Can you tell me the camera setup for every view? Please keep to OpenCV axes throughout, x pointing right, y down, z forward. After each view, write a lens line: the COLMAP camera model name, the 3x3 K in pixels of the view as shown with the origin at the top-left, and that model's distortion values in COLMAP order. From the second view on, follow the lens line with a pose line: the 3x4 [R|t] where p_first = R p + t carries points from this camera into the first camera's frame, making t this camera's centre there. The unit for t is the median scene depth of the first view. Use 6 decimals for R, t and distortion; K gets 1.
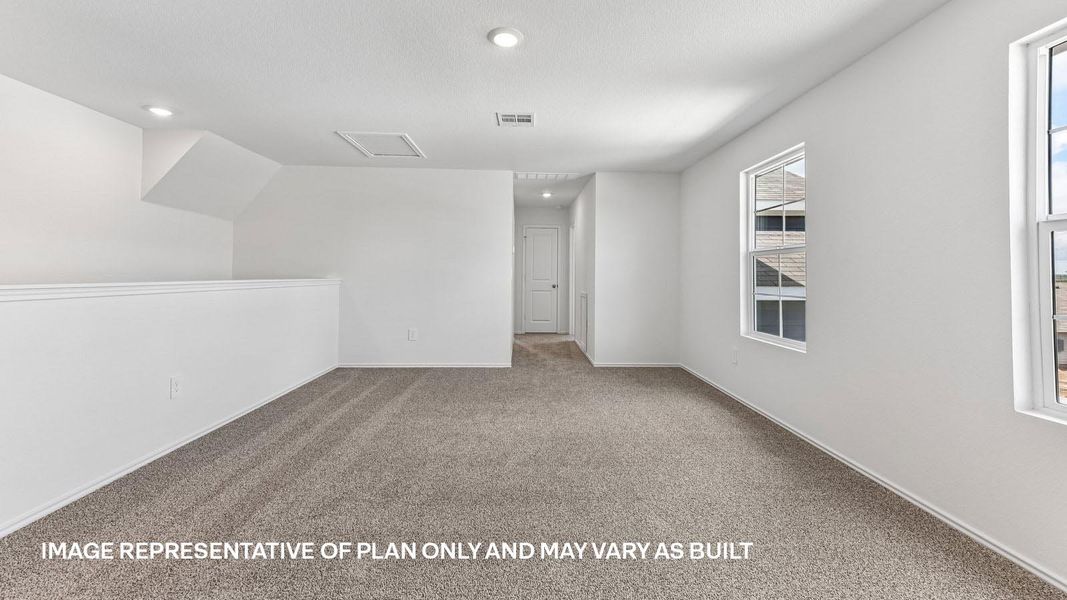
lens RADIAL K [[423.8, 0, 535.6], [0, 423.8, 278.1], [0, 0, 1]] dist [0.000869, 0.000020]
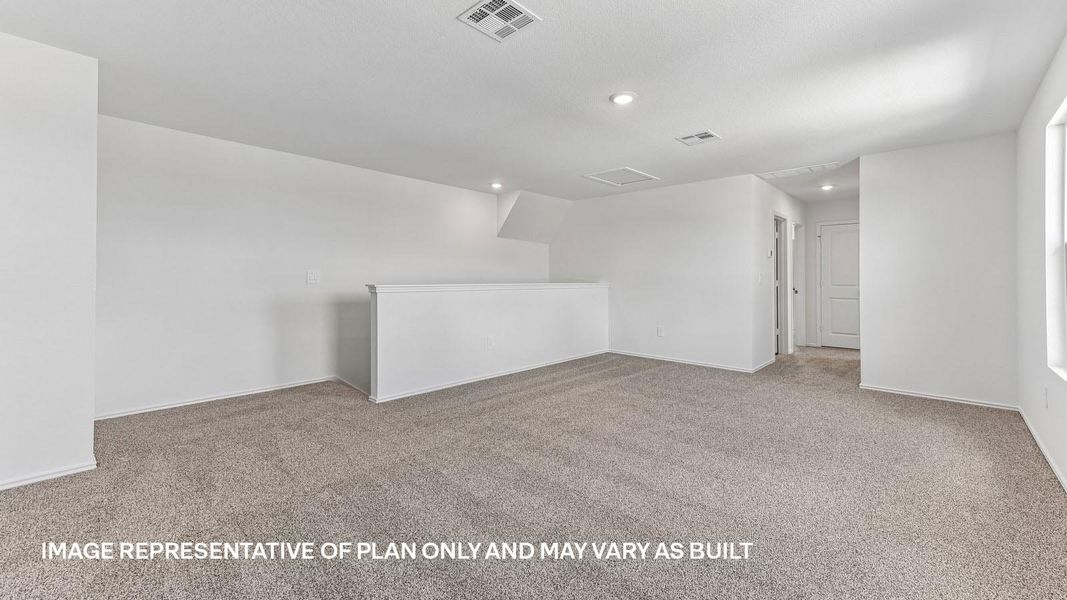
lens RADIAL K [[423.8, 0, 535.6], [0, 423.8, 278.1], [0, 0, 1]] dist [0.000869, 0.000020]
pose [[0.688149, -0.008854, -0.725515, 0.337527], [-0.003523, 0.999873, -0.015544, 0.008479], [0.725561, 0.013252, 0.688031, -0.049258]]
